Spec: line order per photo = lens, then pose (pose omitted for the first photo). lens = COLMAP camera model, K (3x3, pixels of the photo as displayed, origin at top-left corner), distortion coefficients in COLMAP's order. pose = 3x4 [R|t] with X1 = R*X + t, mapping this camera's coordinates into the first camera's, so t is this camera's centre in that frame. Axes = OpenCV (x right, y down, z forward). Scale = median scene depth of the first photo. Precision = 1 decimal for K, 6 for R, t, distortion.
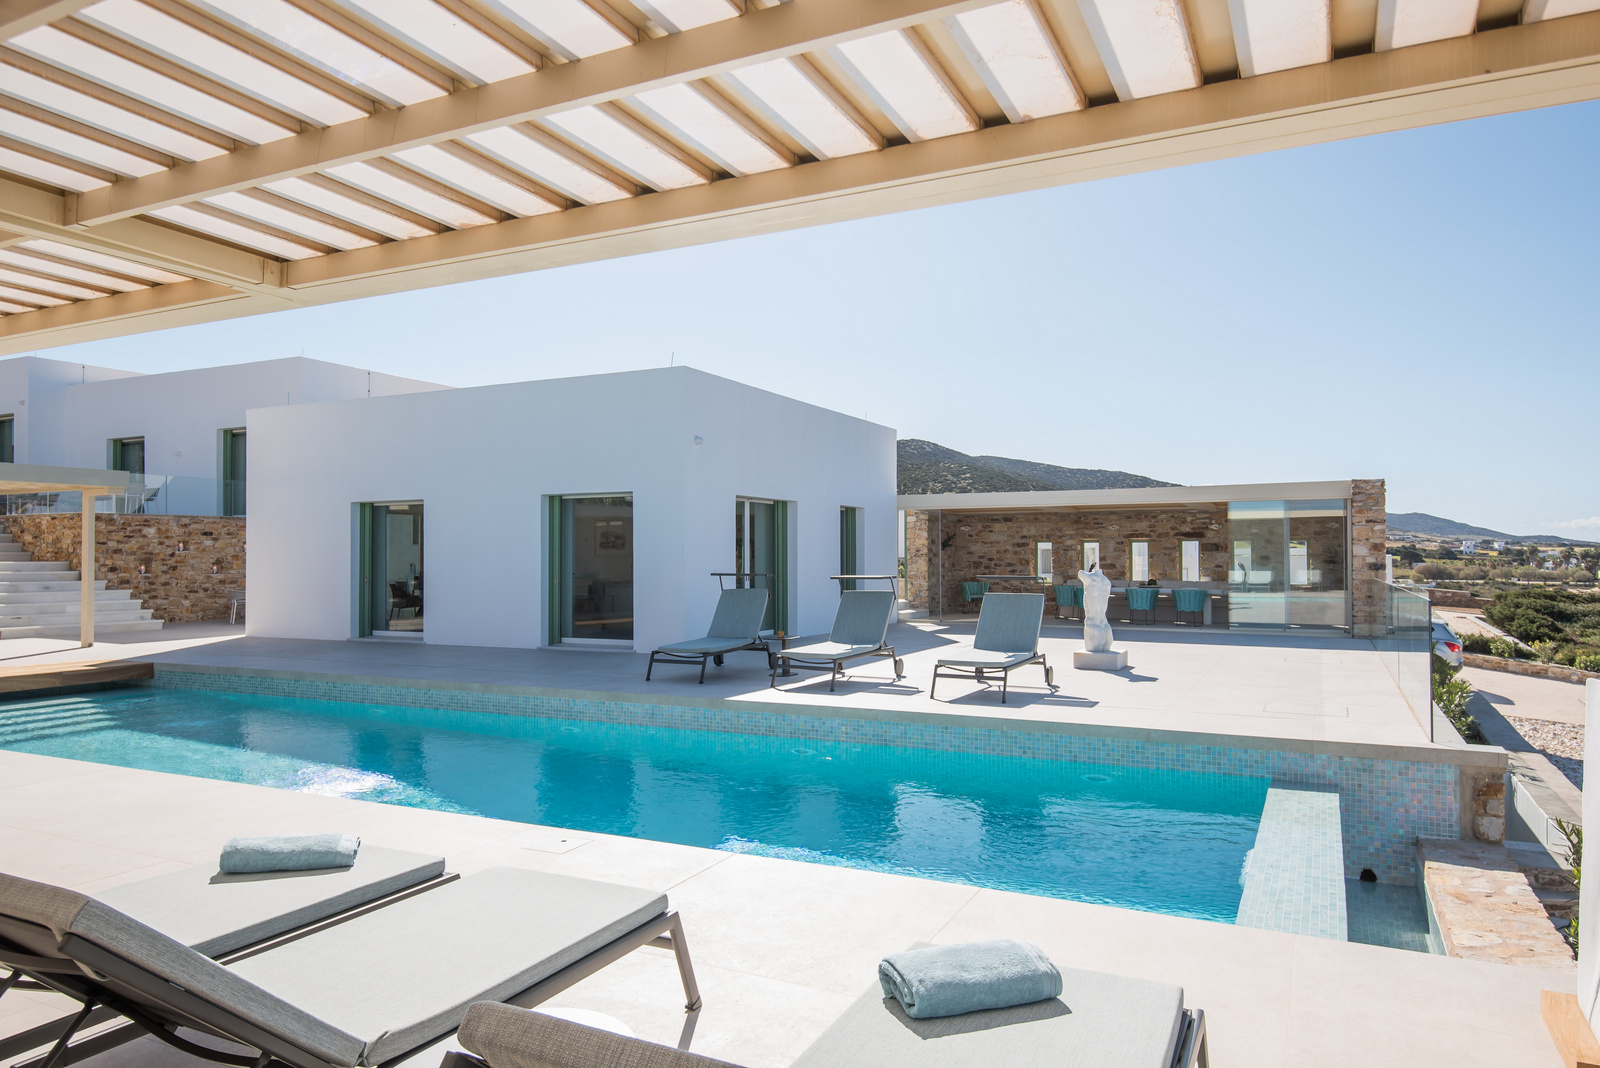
lens RADIAL K [[1044.7, 0, 800.0], [0, 1044.7, 534.0], [0, 0, 1]] dist [0.034614, -0.000075]
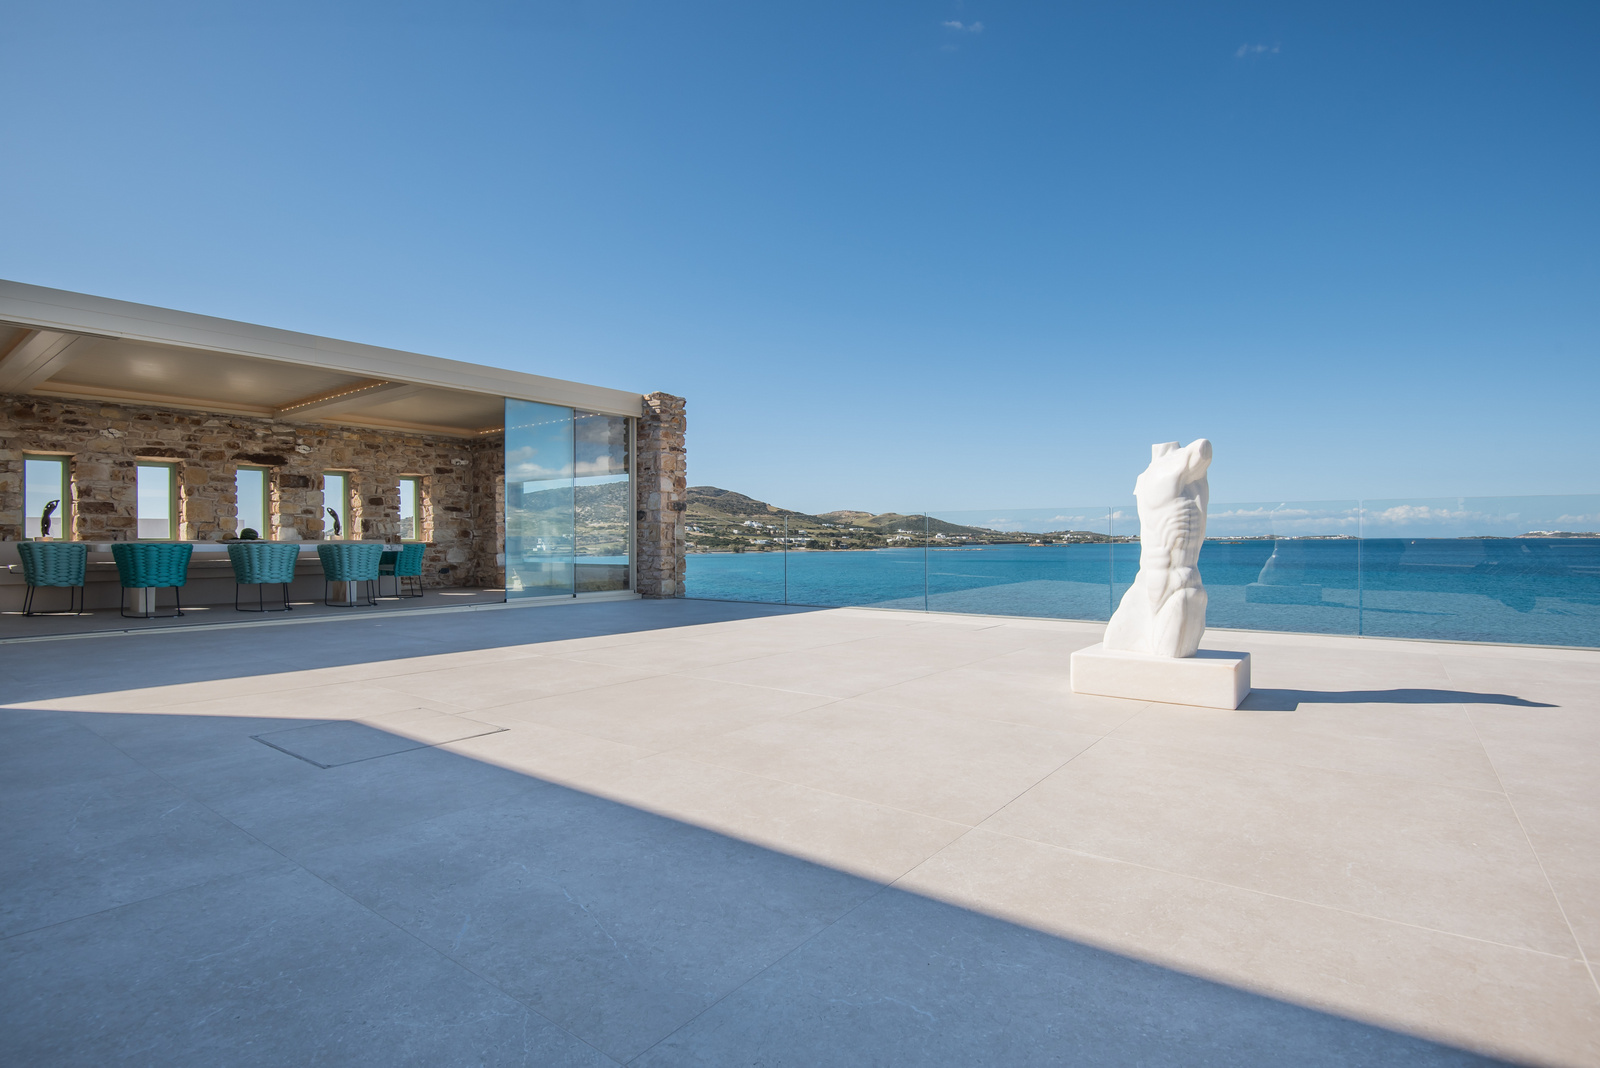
lens RADIAL K [[787.2, 0, 800.0], [0, 787.2, 534.0], [0, 0, 1]] dist [-0.003013, -0.027845]
pose [[0.180339, 0.008469, 0.983568, -0.021488], [-0.019803, 0.999792, -0.004978, 0.052869], [-0.983405, -0.018580, 0.180469, 0.801526]]
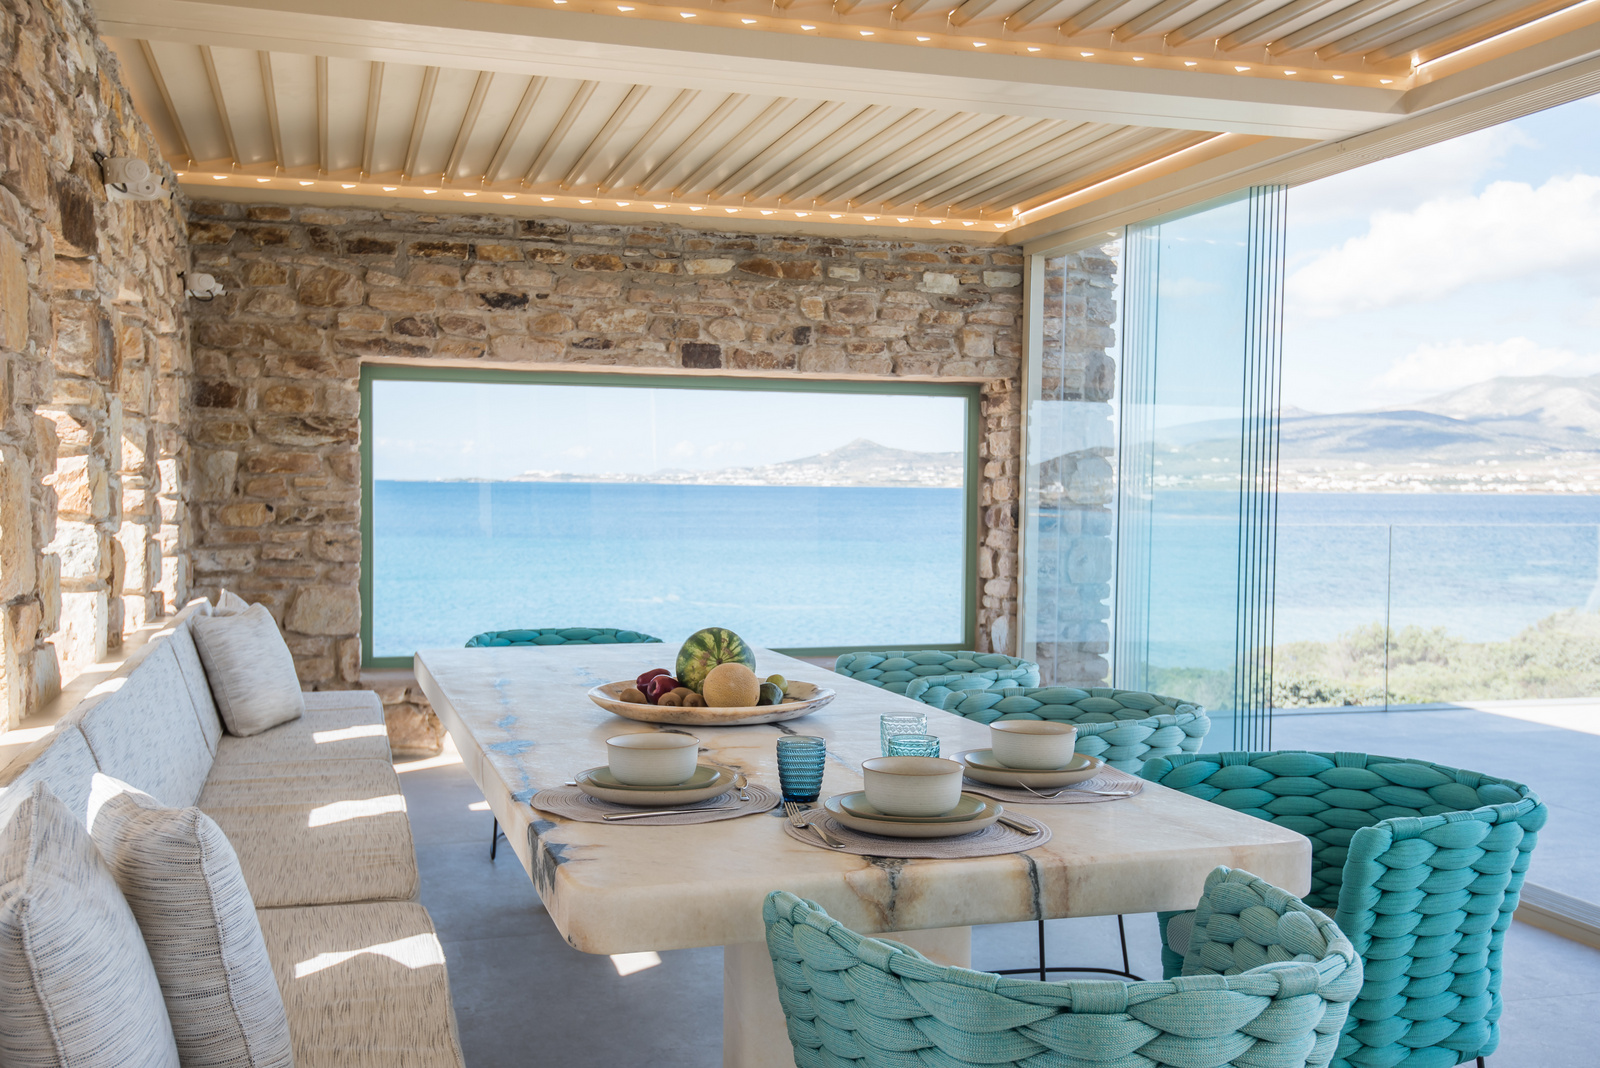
lens RADIAL K [[1596.7, 0, 800.0], [0, 1596.7, 534.0], [0, 0, 1]] dist [0.000278, 0.000000]
pose [[-0.687888, -0.030161, 0.725190, 0.258198], [-0.028213, 0.999492, 0.014808, 0.037687], [-0.725268, -0.010274, -0.688389, 1.388047]]
